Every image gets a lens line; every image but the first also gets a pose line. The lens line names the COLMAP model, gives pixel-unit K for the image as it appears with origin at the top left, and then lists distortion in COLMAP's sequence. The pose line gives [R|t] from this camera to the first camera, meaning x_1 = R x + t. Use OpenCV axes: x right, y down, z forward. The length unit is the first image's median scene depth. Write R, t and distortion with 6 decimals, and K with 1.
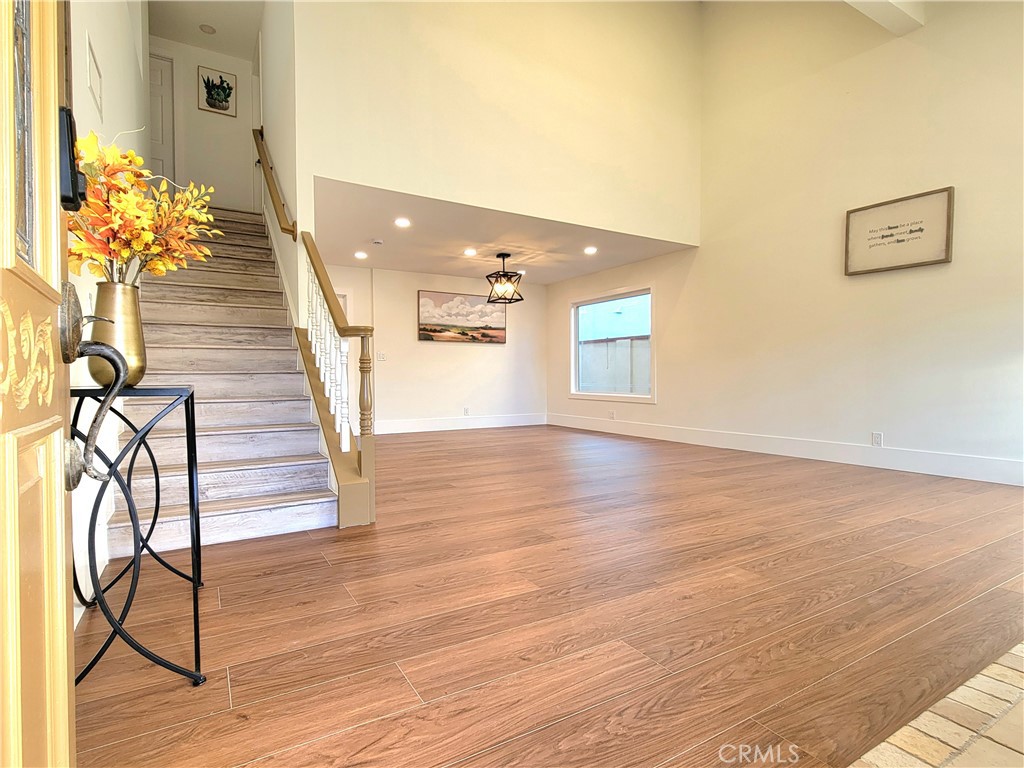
lens RADIAL K [[537.4, 0, 512.0], [0, 537.4, 384.0], [0, 0, 1]] dist [0.002099, 0.000654]
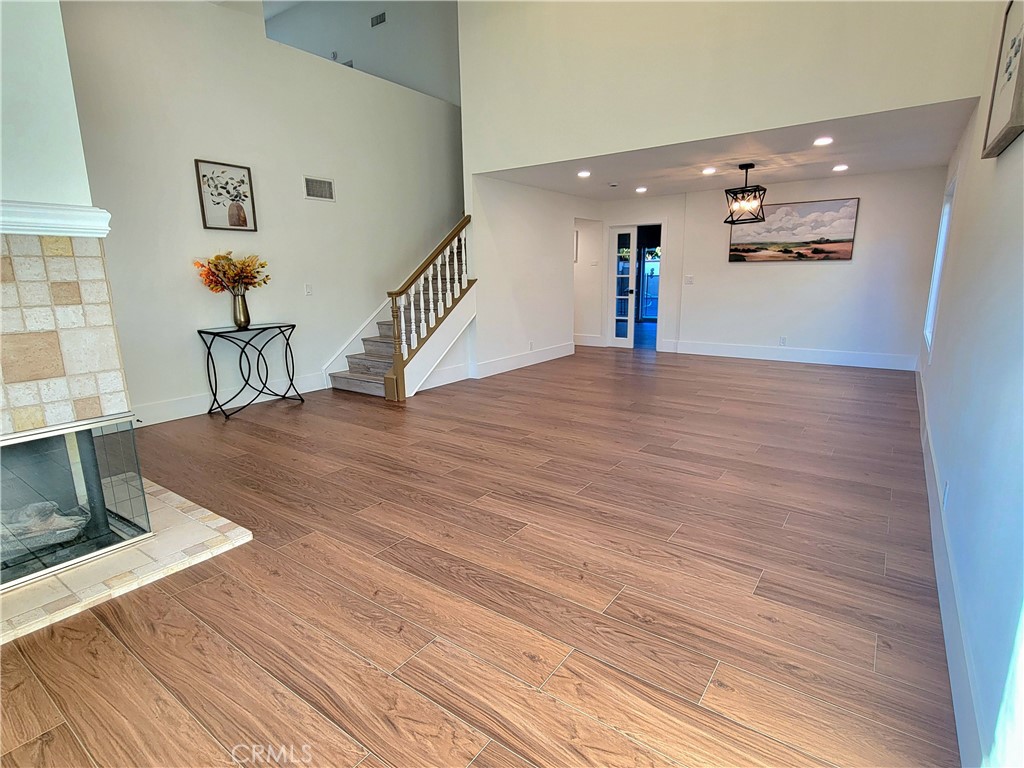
lens RADIAL K [[546.0, 0, 513.1], [0, 546.0, 385.9], [0, 0, 1]] dist [0.003637, 0.000602]
pose [[0.376776, 0.190304, -0.906545, 0.595448], [0.002267, 0.978476, 0.206346, -0.065919], [0.926301, -0.079802, 0.368235, 0.262411]]
